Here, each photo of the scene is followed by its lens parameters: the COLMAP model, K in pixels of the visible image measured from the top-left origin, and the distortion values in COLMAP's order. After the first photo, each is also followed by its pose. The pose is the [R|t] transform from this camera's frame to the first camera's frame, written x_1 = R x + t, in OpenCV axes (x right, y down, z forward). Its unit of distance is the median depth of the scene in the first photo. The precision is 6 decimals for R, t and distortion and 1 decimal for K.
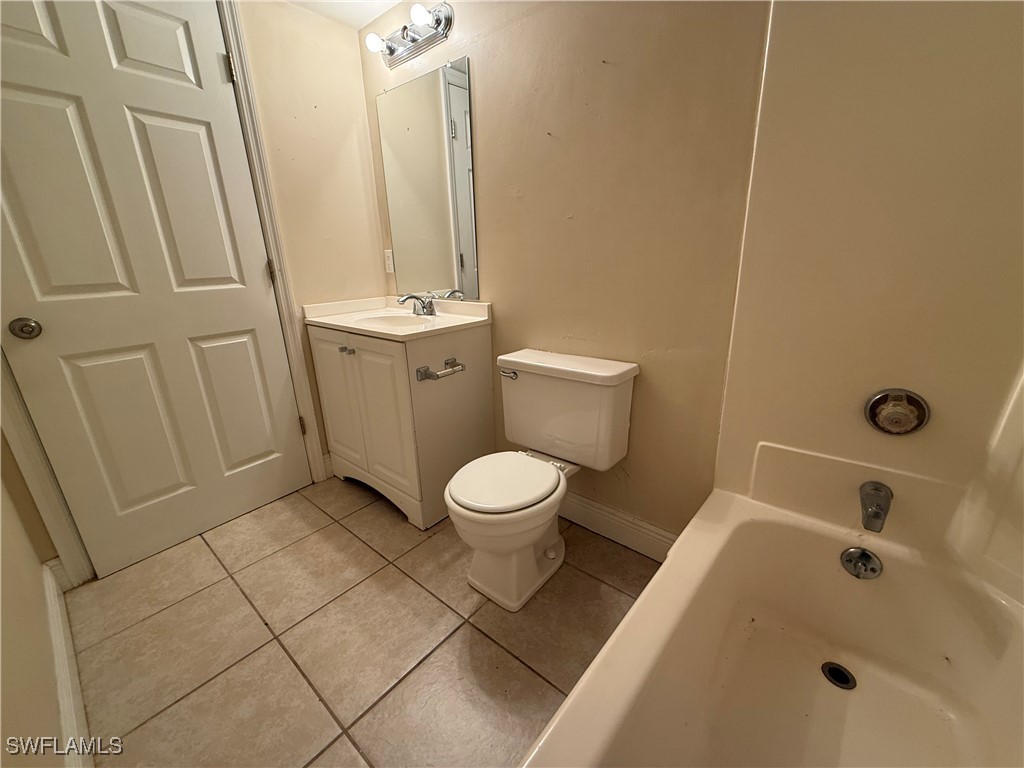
lens RADIAL K [[409.9, 0, 512.0], [0, 409.9, 384.0], [0, 0, 1]] dist [0.002490, 0.000045]
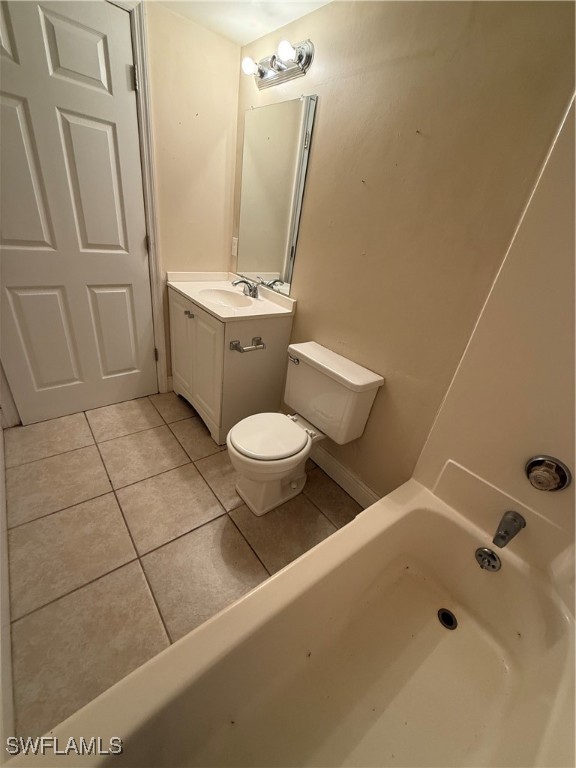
lens RADIAL K [[307.4, 0, 287.4], [0, 307.4, 383.7], [0, 0, 1]] dist [0.002490, 0.000045]
pose [[0.967550, 0.234095, -0.095109, 0.091470], [-0.213482, 0.958702, 0.187925, -0.139693], [0.135173, -0.161522, 0.977568, -0.030302]]
